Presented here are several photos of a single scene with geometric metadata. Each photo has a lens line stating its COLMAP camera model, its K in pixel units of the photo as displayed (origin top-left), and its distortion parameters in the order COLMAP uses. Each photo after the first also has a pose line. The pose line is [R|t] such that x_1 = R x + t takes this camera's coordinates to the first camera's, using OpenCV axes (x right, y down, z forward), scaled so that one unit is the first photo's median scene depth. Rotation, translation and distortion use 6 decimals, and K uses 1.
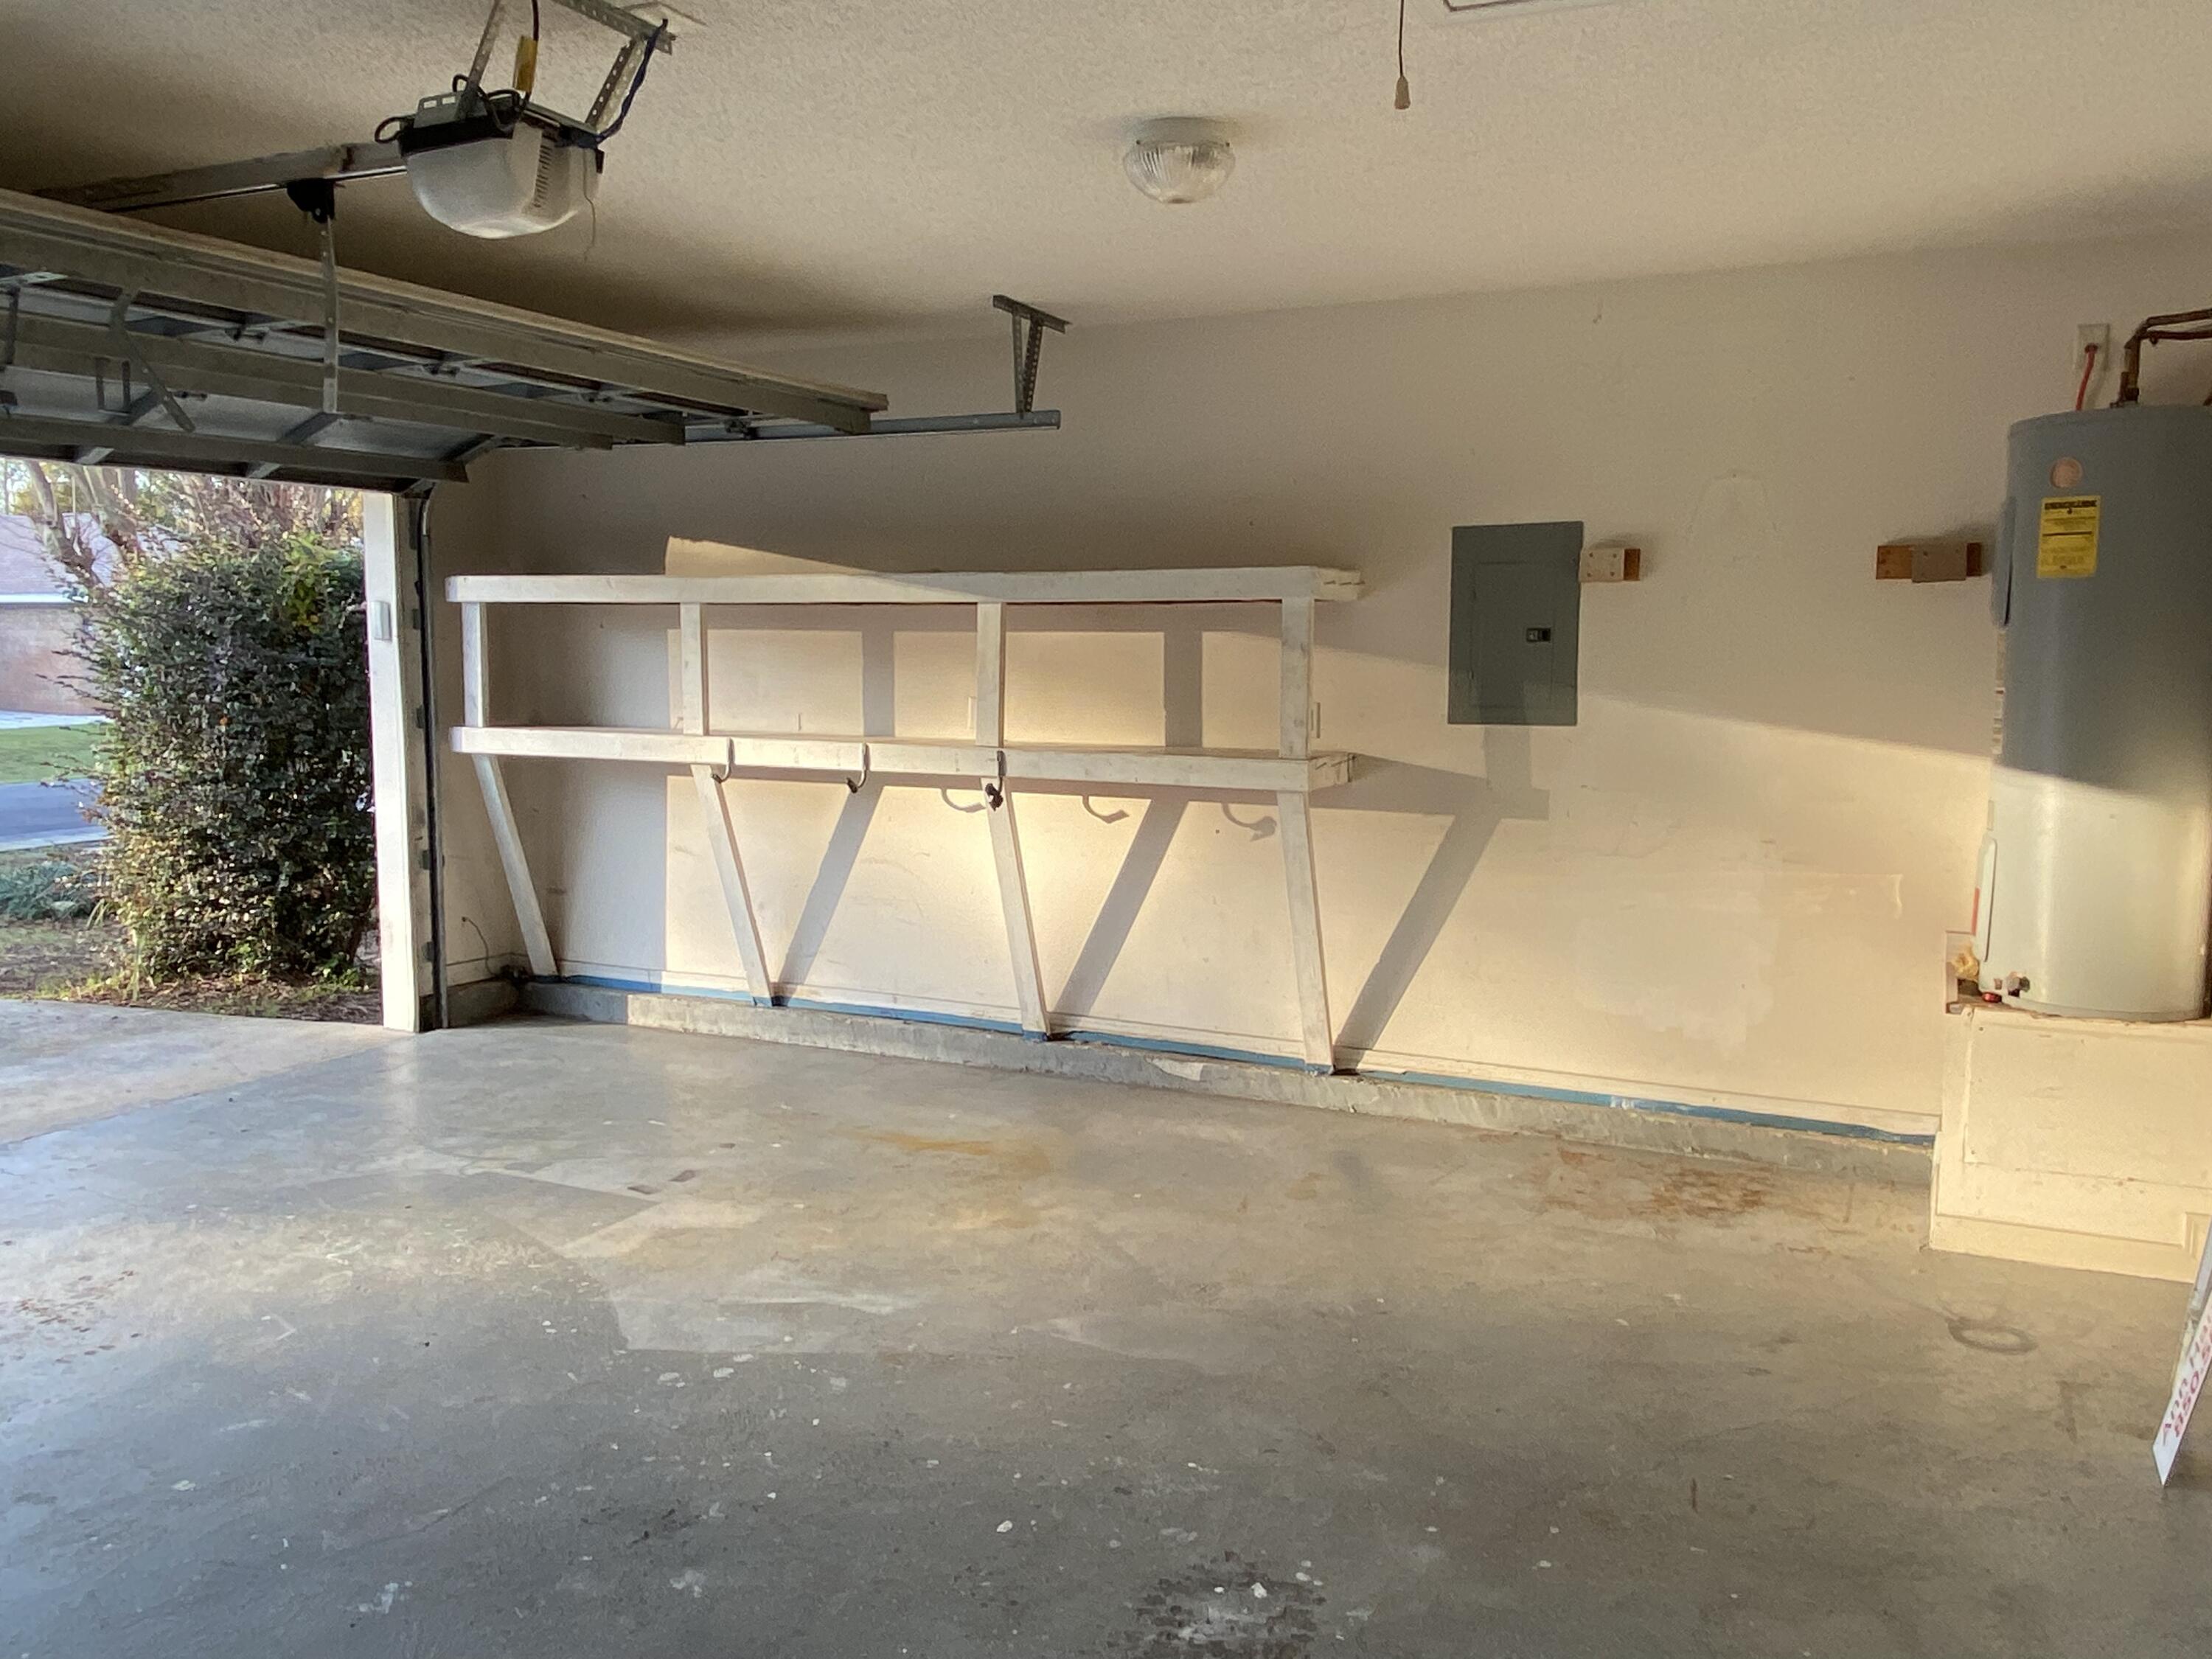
lens RADIAL K [[1678.8, 0, 1153.3], [0, 1678.8, 824.7], [0, 0, 1]] dist [0.087643, -0.116399]
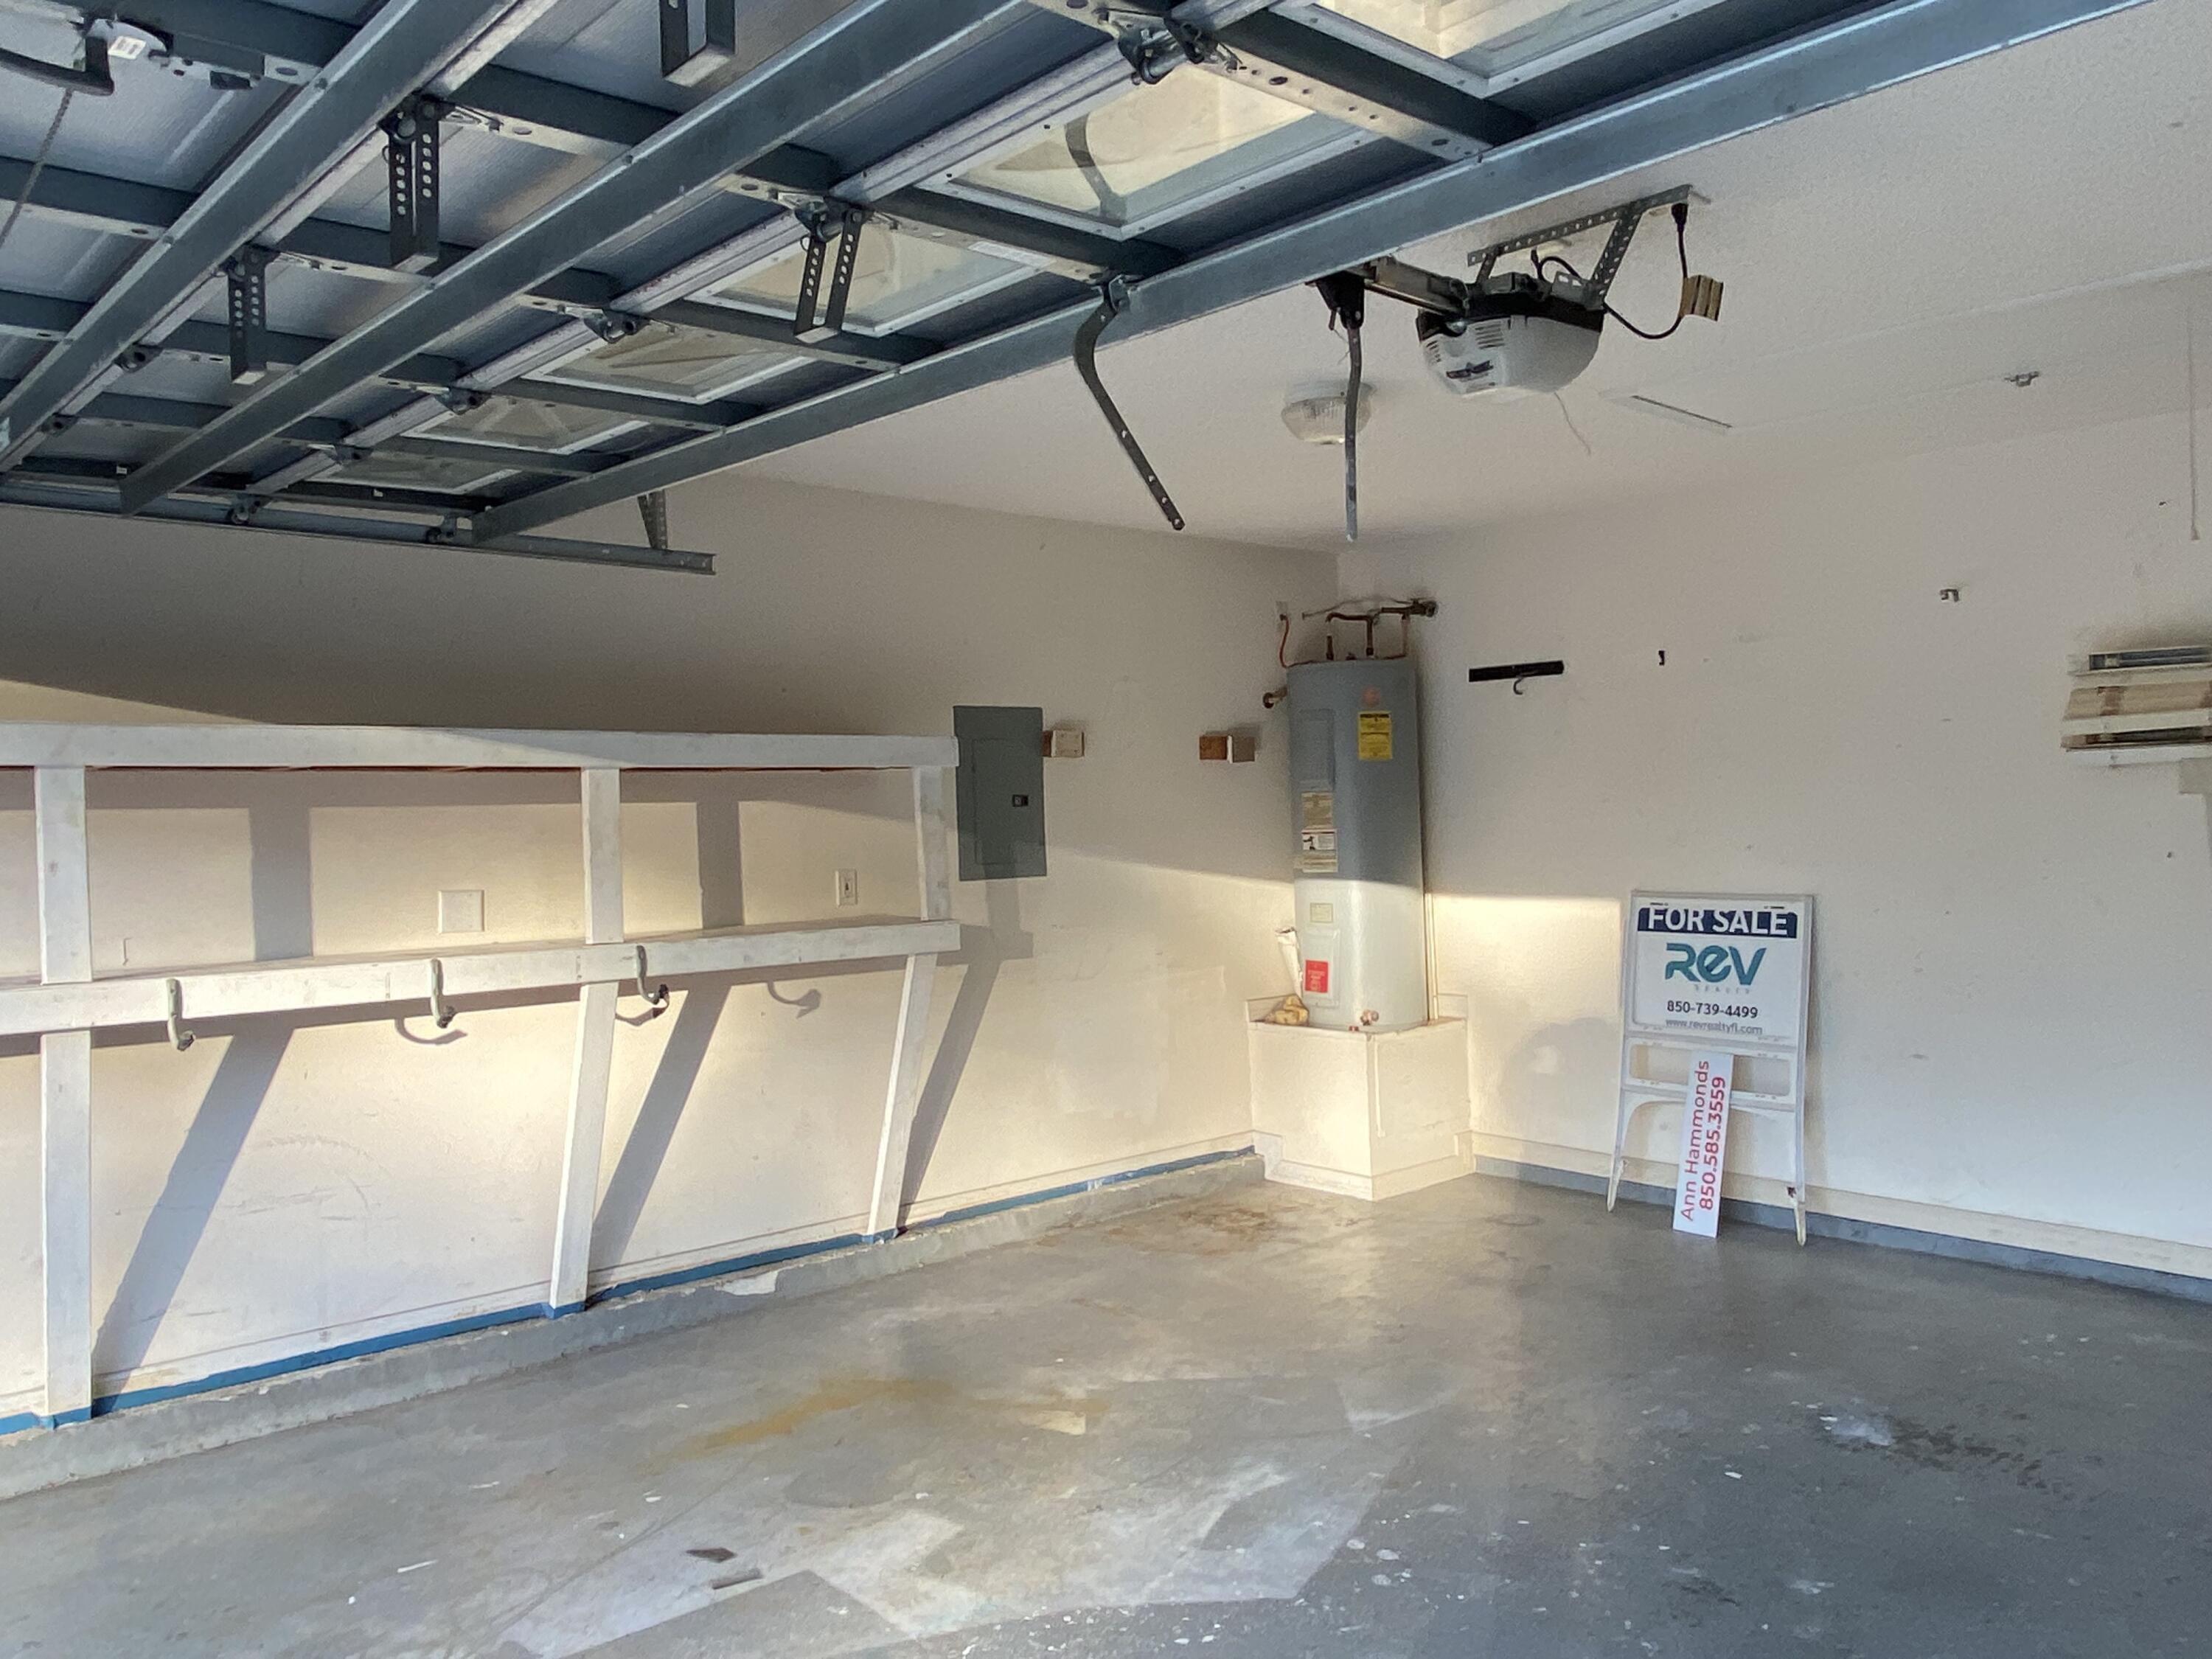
lens RADIAL K [[1678.8, 0, 1116.6], [0, 1678.8, 821.0], [0, 0, 1]] dist [0.087643, -0.116399]
pose [[0.379295, -0.019666, 0.925067, -0.827335], [0.121773, 0.992139, -0.028837, -0.056716], [-0.917228, 0.123586, 0.378708, 0.499575]]
